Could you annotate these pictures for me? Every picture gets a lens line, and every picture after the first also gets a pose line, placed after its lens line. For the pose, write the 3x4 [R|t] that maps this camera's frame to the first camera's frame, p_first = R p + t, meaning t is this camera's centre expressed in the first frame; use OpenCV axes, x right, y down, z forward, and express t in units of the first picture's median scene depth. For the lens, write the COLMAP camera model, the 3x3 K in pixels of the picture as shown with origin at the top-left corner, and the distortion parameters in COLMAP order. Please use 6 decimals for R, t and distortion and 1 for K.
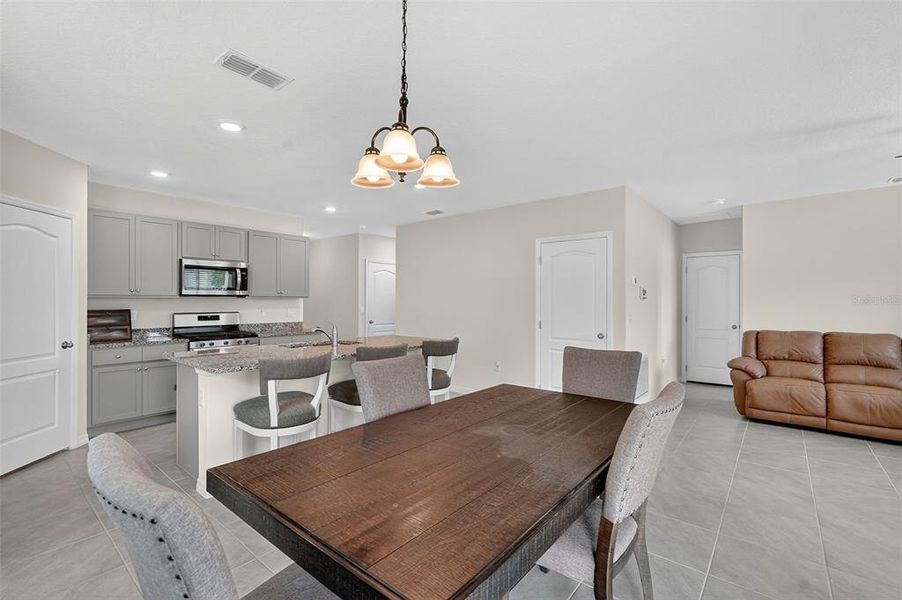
lens RADIAL K [[403.6, 0, 452.4], [0, 403.6, 299.0], [0, 0, 1]] dist [-0.012887, 0.006675]
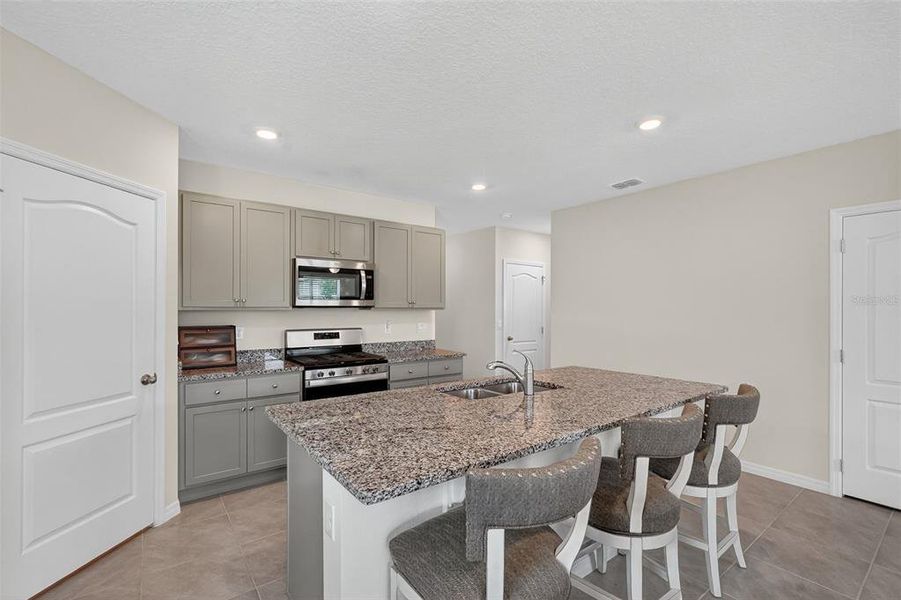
lens RADIAL K [[403.2, 0, 450.7], [0, 403.2, 306.3], [0, 0, 1]] dist [-0.012887, 0.006675]
pose [[0.974802, -0.000719, -0.223073, -0.216102], [0.000285, 0.999998, -0.001975, -0.008213], [0.223074, 0.001861, 0.974800, 0.321904]]
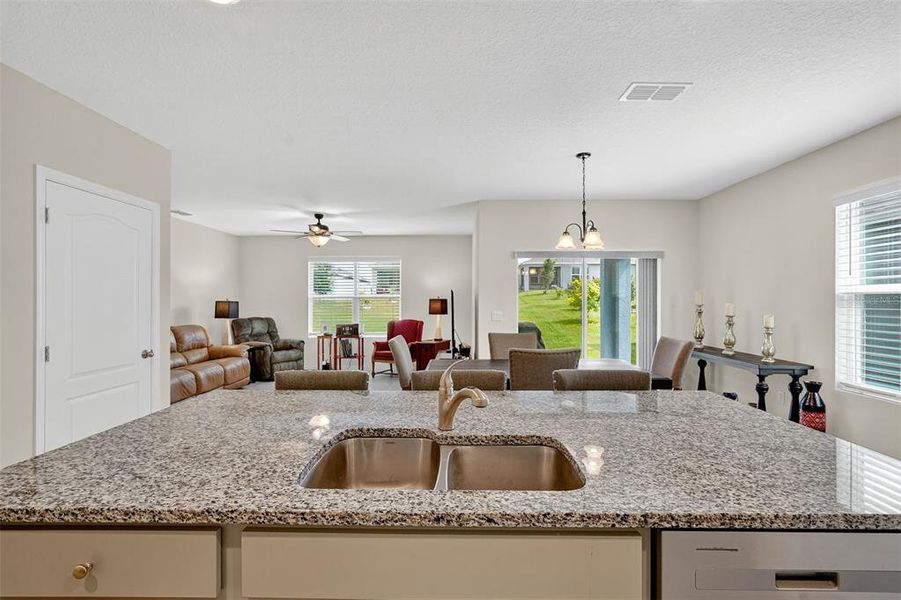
lens RADIAL K [[403.2, 0, 454.8], [0, 403.2, 302.8], [0, 0, 1]] dist [-0.012887, 0.006675]
pose [[-0.640327, -0.003655, 0.768094, -0.455619], [-0.004362, 0.999990, 0.001122, 0.001075], [-0.768090, -0.002632, -0.640336, 0.971623]]
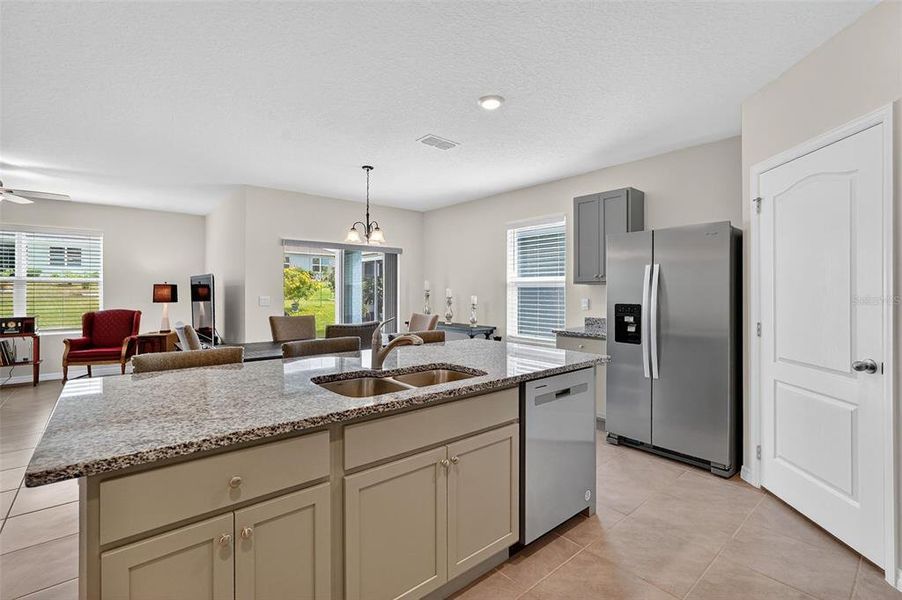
lens RADIAL K [[403.6, 0, 445.8], [0, 403.6, 293.7], [0, 0, 1]] dist [-0.012887, 0.006675]
pose [[-0.986089, -0.003218, 0.166187, -0.367472], [-0.003079, 0.999995, 0.001095, 0.014358], [-0.166190, 0.000568, -0.986094, 1.188389]]
